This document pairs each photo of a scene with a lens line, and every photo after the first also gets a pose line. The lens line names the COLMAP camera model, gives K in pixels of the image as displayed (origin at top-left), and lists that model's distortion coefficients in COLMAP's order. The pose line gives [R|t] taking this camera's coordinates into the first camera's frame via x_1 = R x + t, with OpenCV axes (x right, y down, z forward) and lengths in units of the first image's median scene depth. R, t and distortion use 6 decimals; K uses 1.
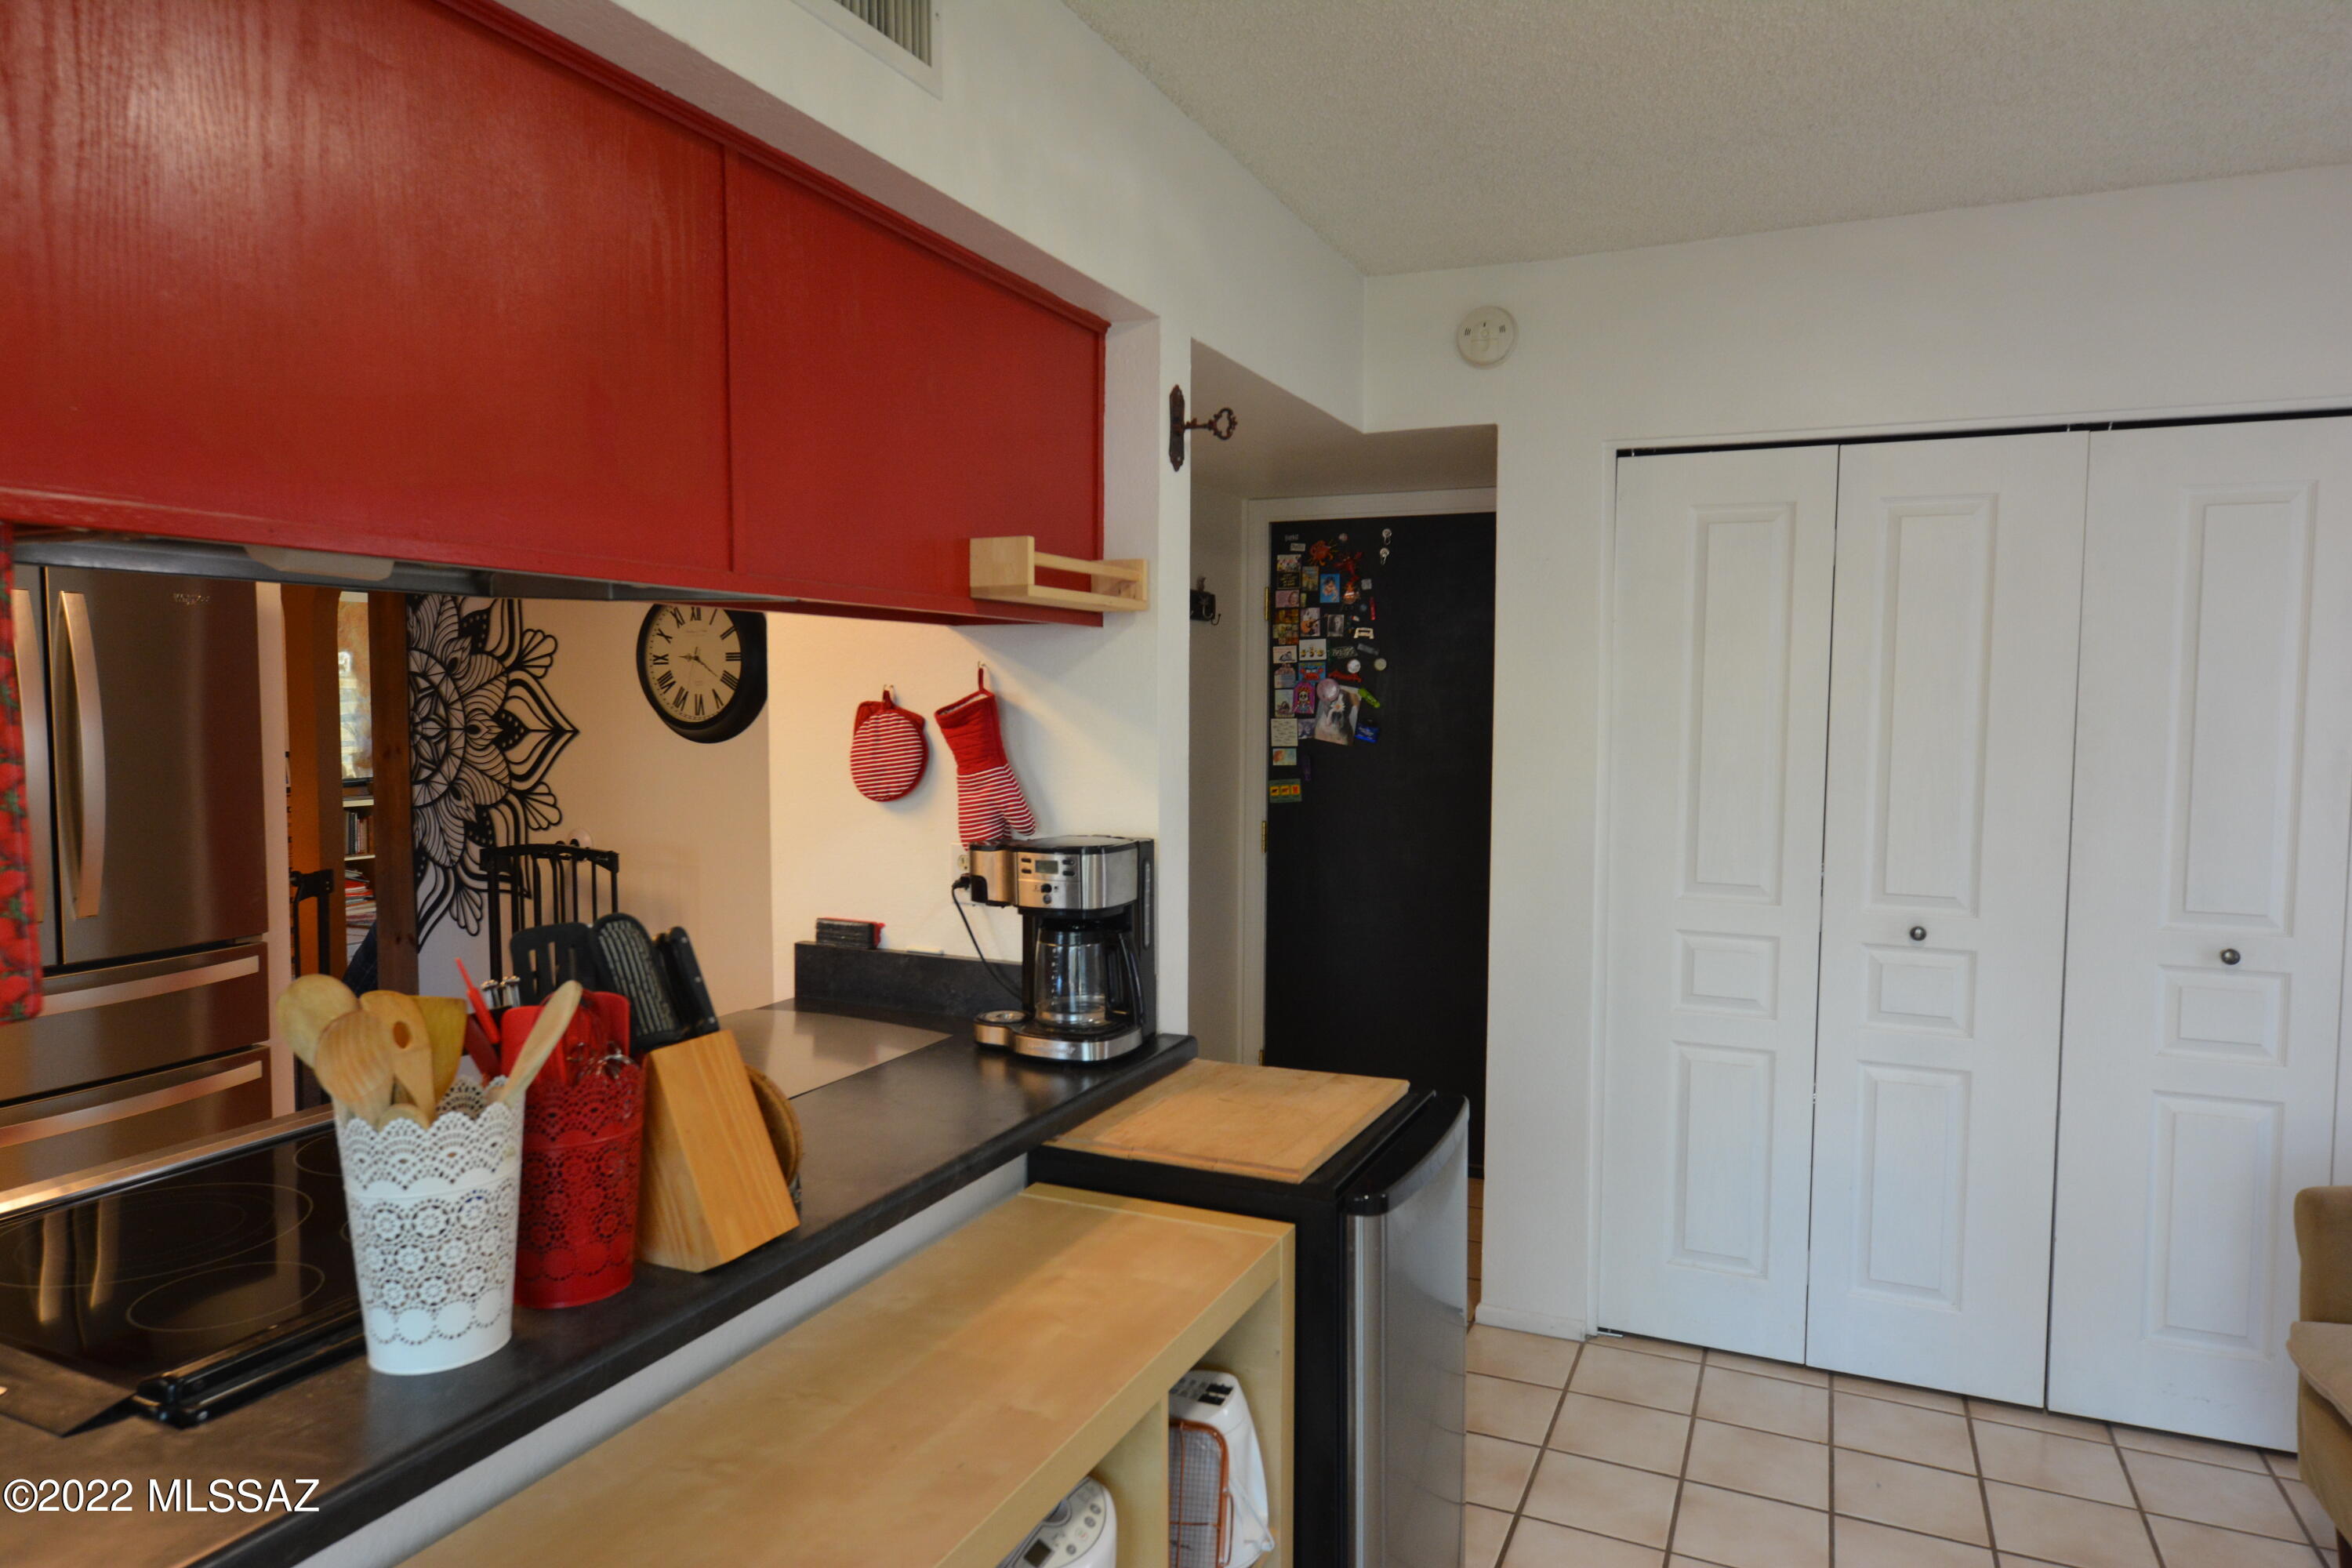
lens RADIAL K [[1438.6, 0, 1175.1], [0, 1438.6, 785.8], [0, 0, 1]] dist [0.011977, -0.002578]
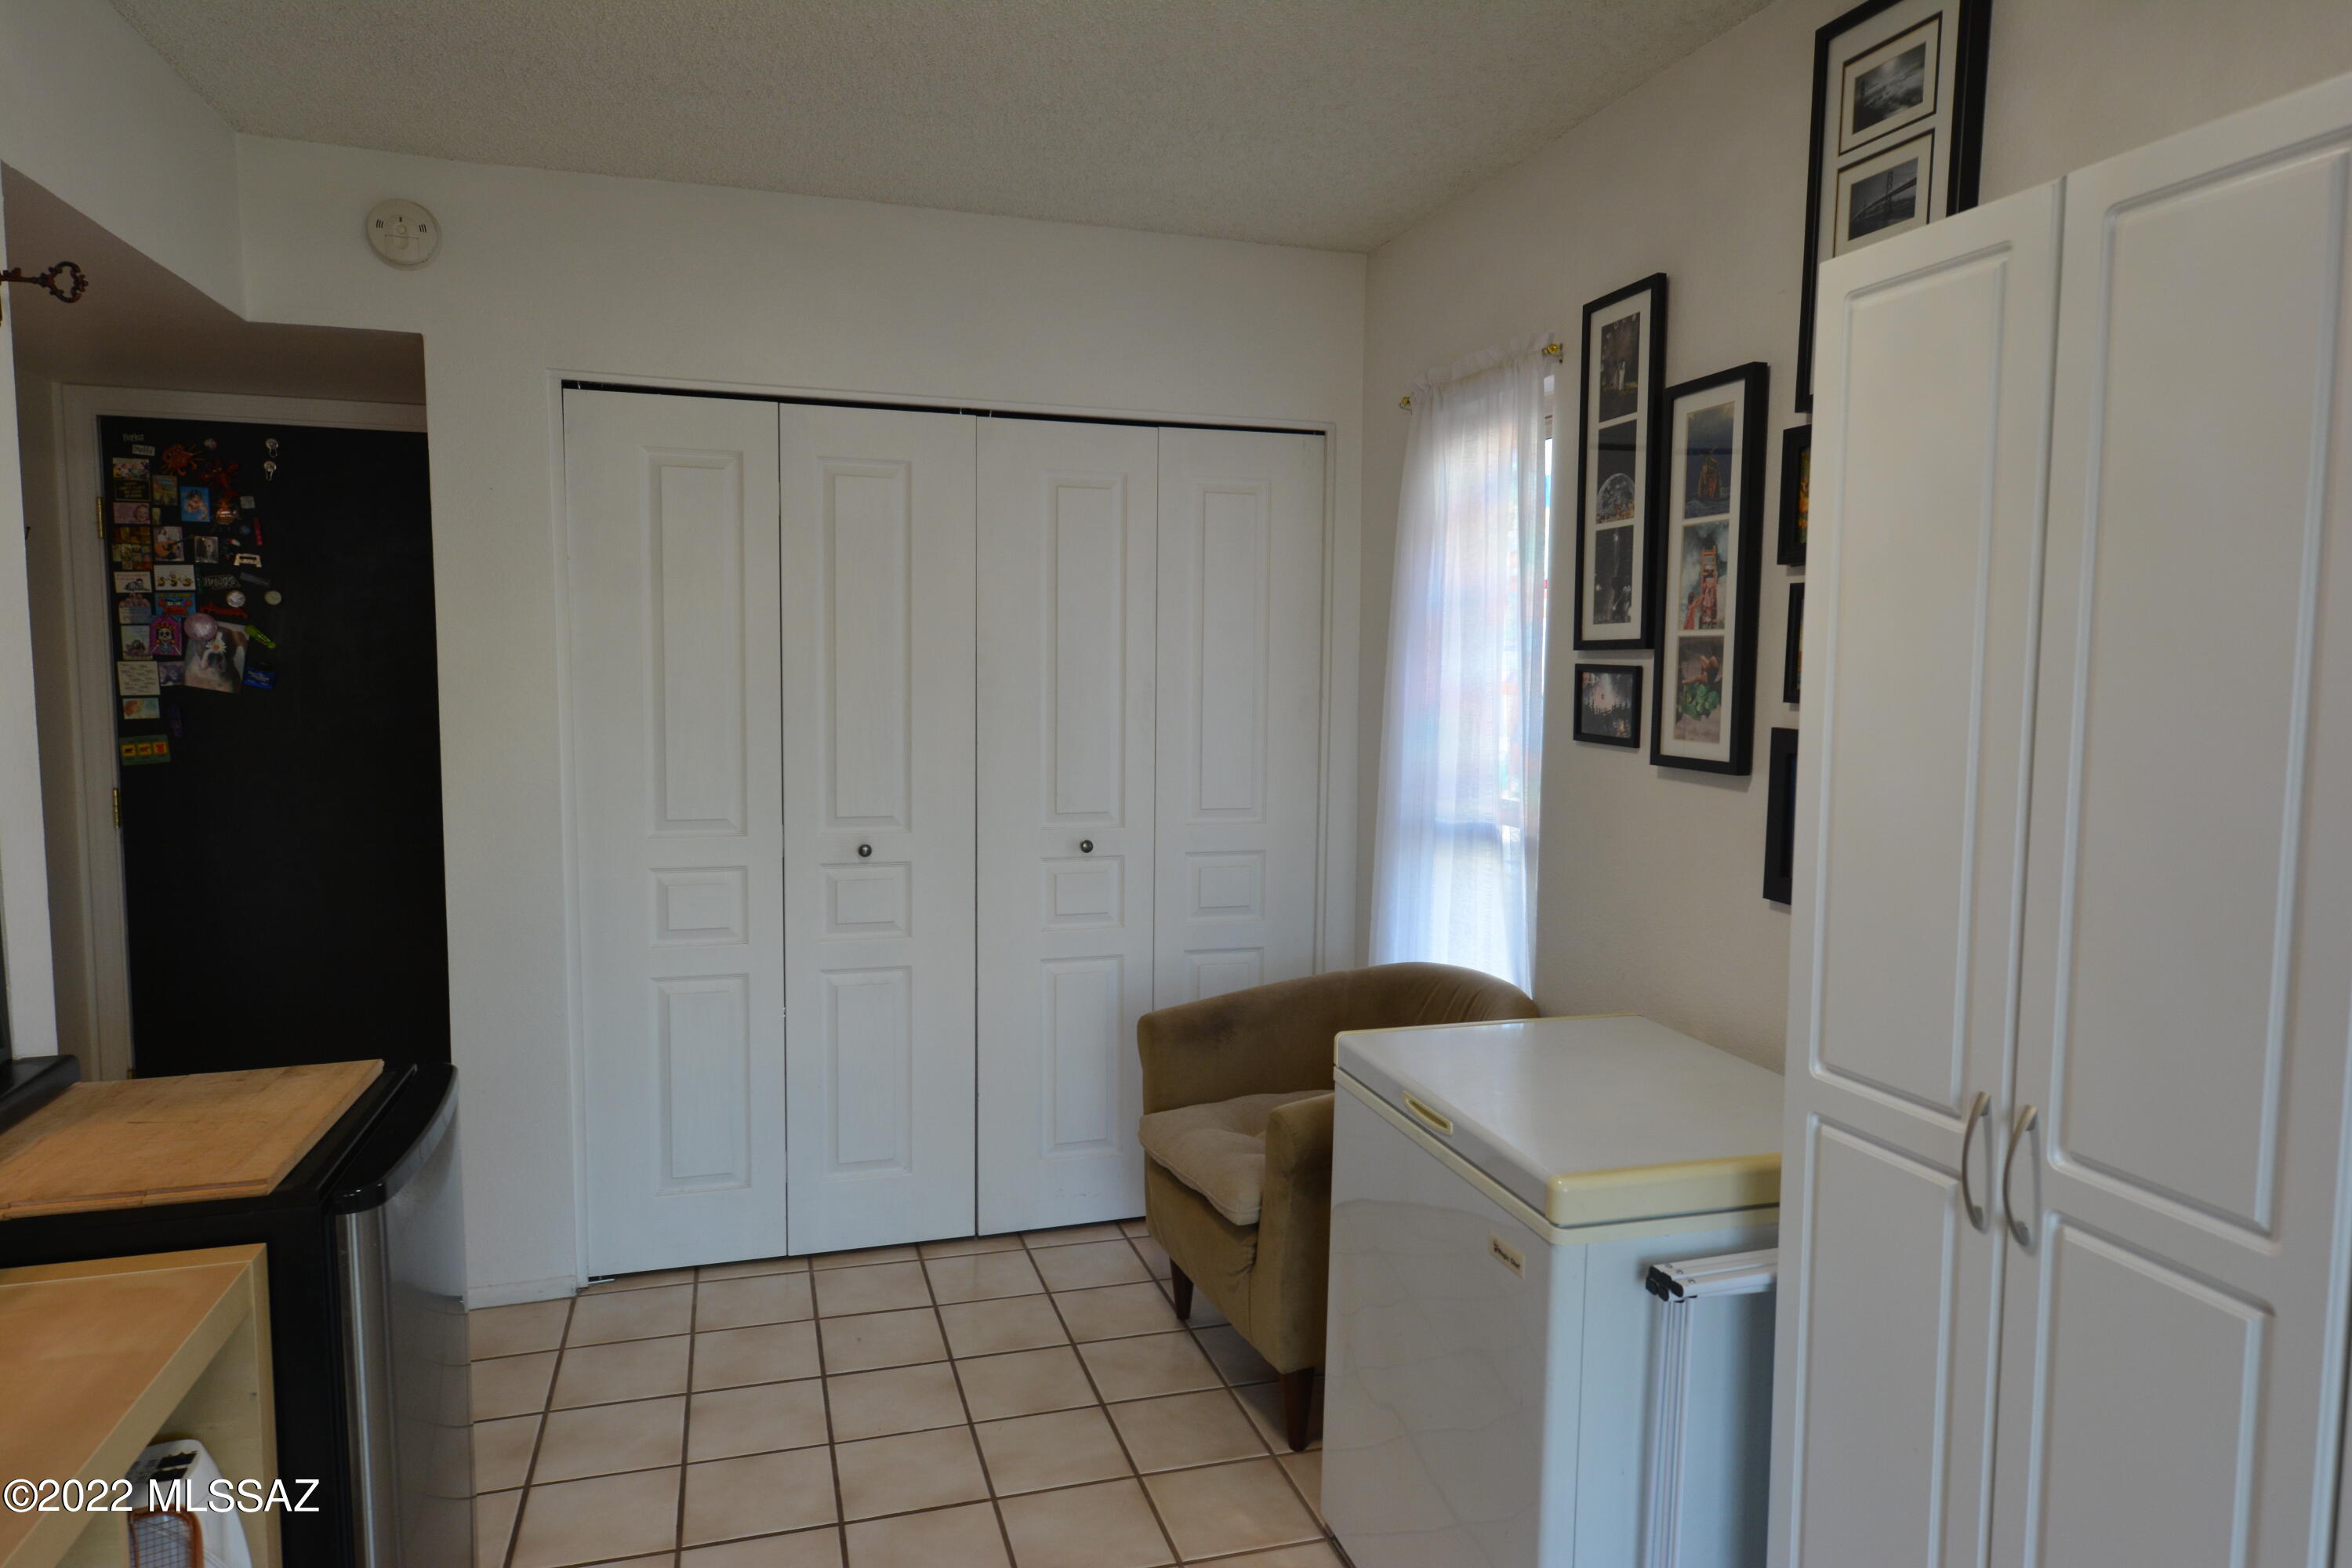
lens RADIAL K [[1438.6, 0, 1167.7], [0, 1438.6, 784.1], [0, 0, 1]] dist [0.011977, -0.002578]
pose [[0.754165, -0.056582, 0.654242, -0.032964], [0.033766, 0.998304, 0.047415, 0.004754], [-0.655816, -0.013667, 0.754797, 0.000029]]
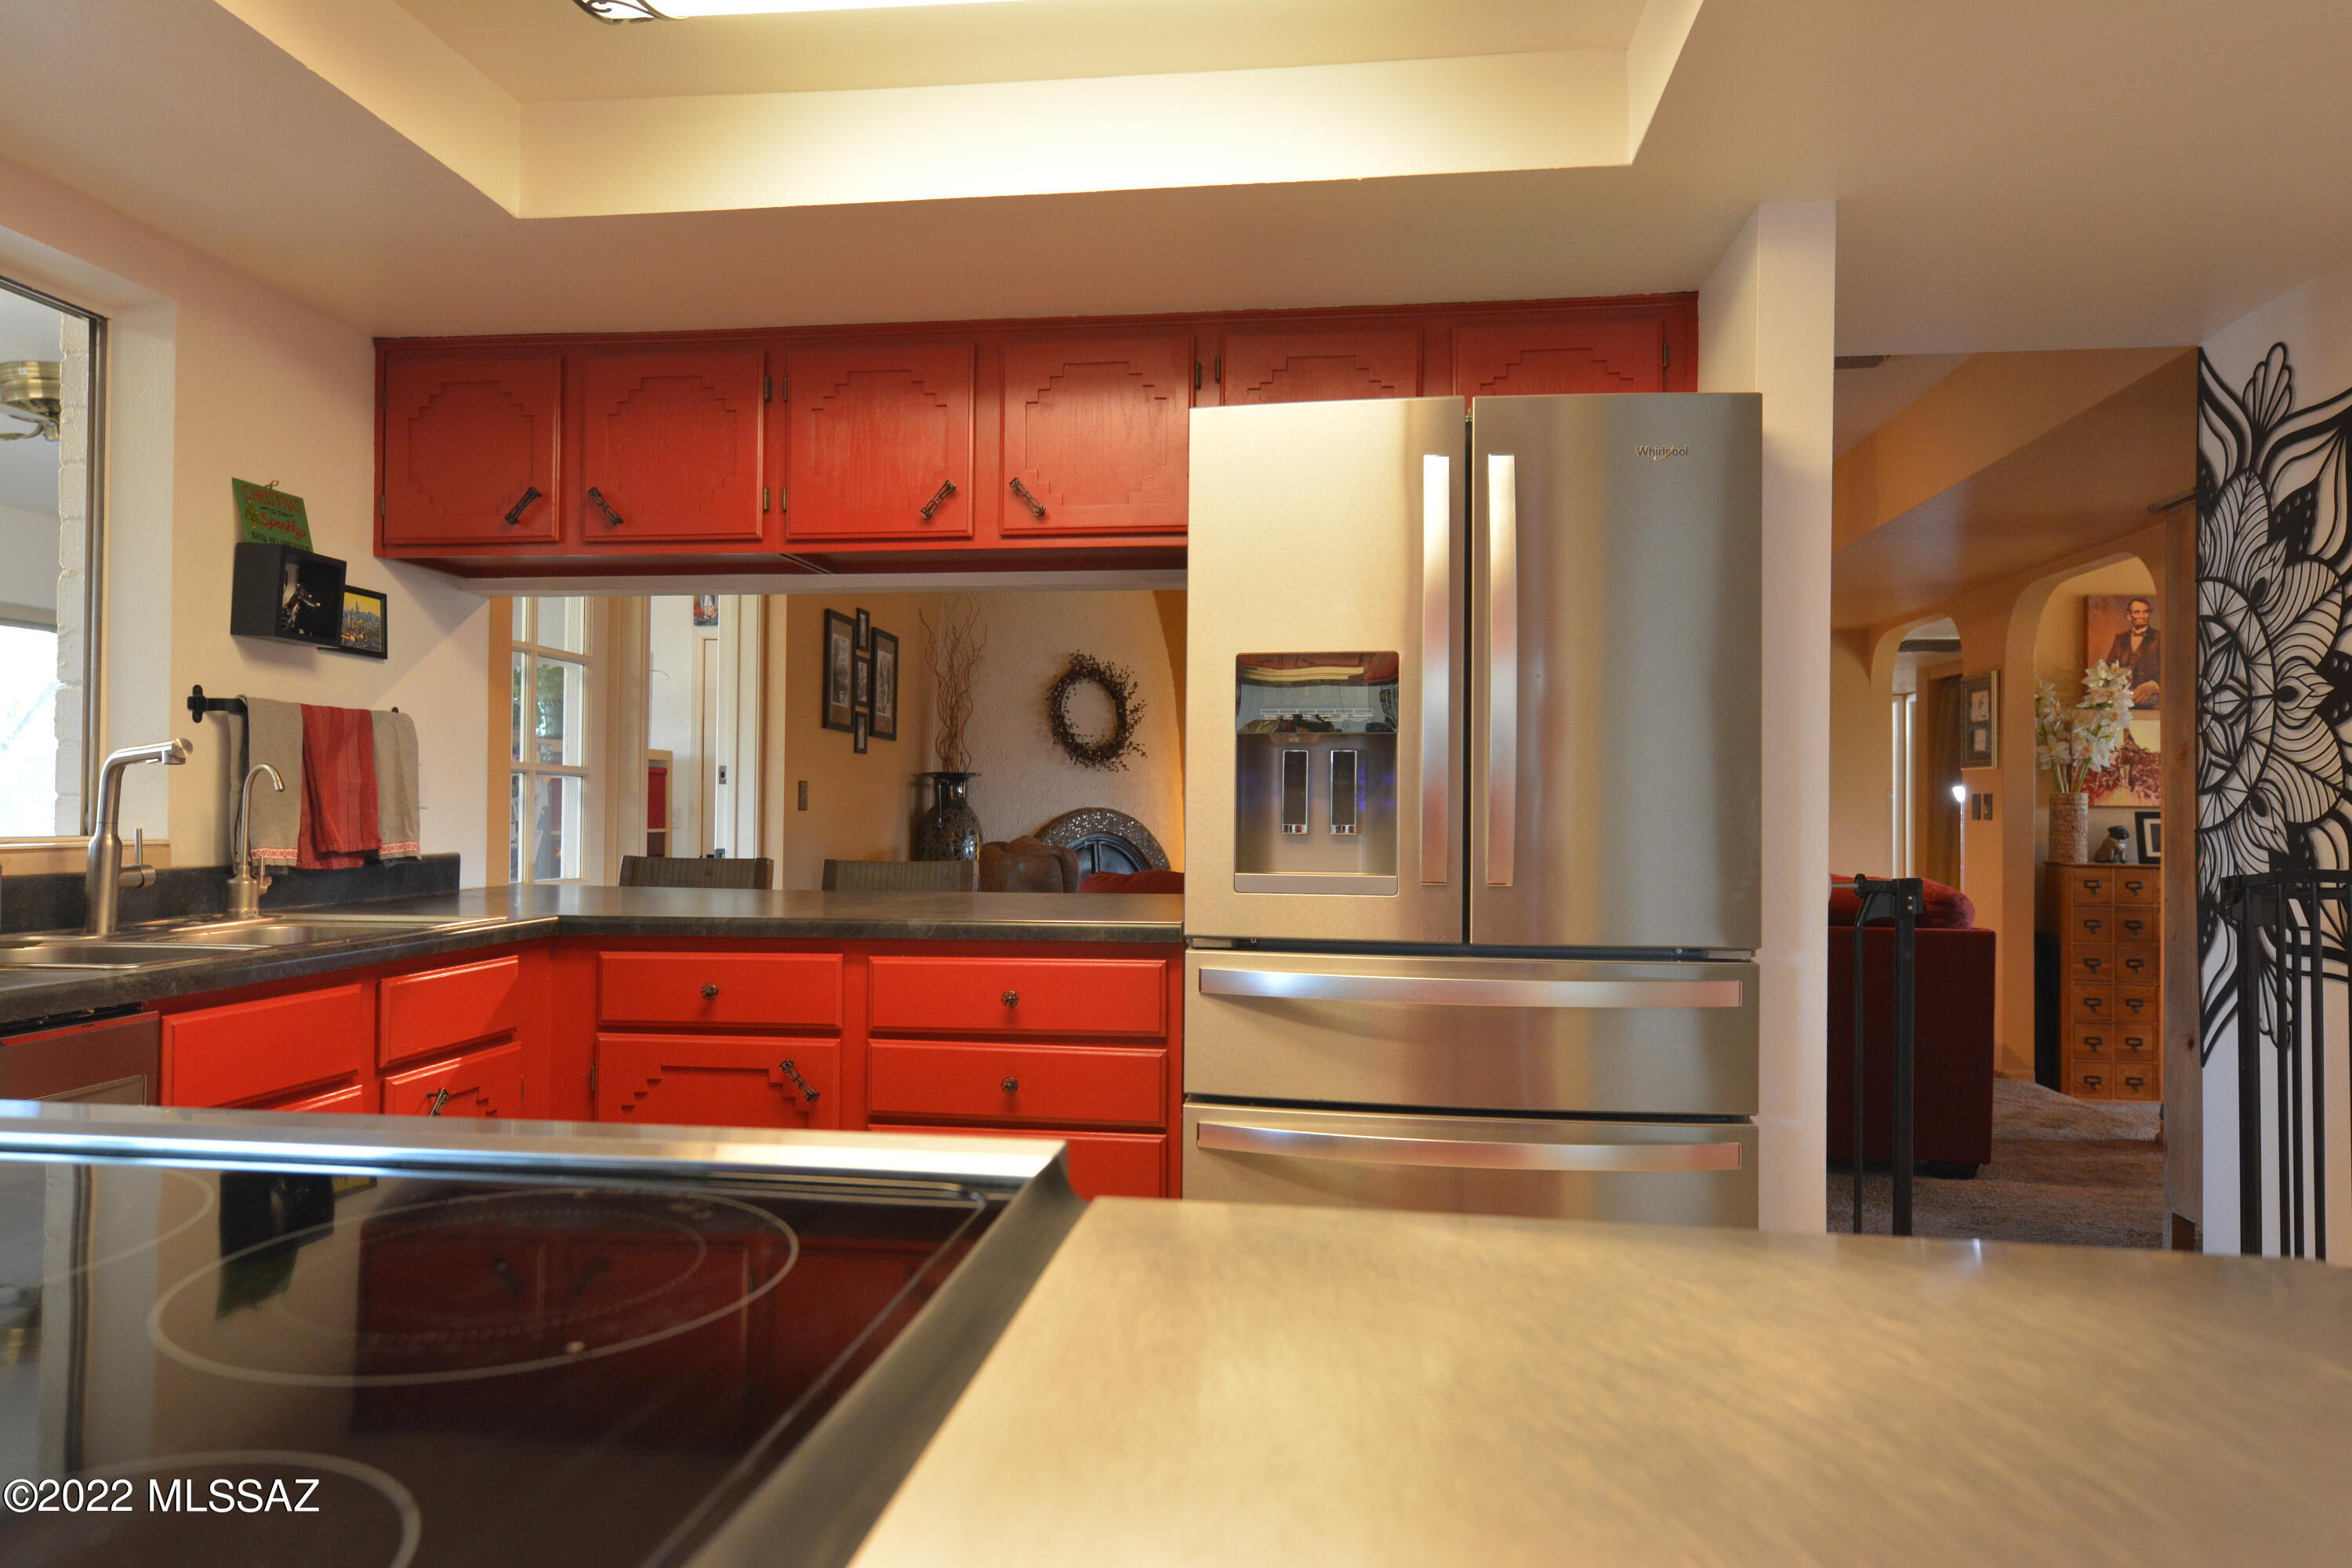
lens RADIAL K [[1438.6, 0, 1170.1], [0, 1438.6, 788.1], [0, 0, 1]] dist [0.011977, -0.002578]
pose [[0.289283, -0.017359, -0.957086, -0.078522], [-0.067379, 0.996986, -0.038448, 0.073683], [0.954869, 0.075610, 0.287242, 0.566252]]
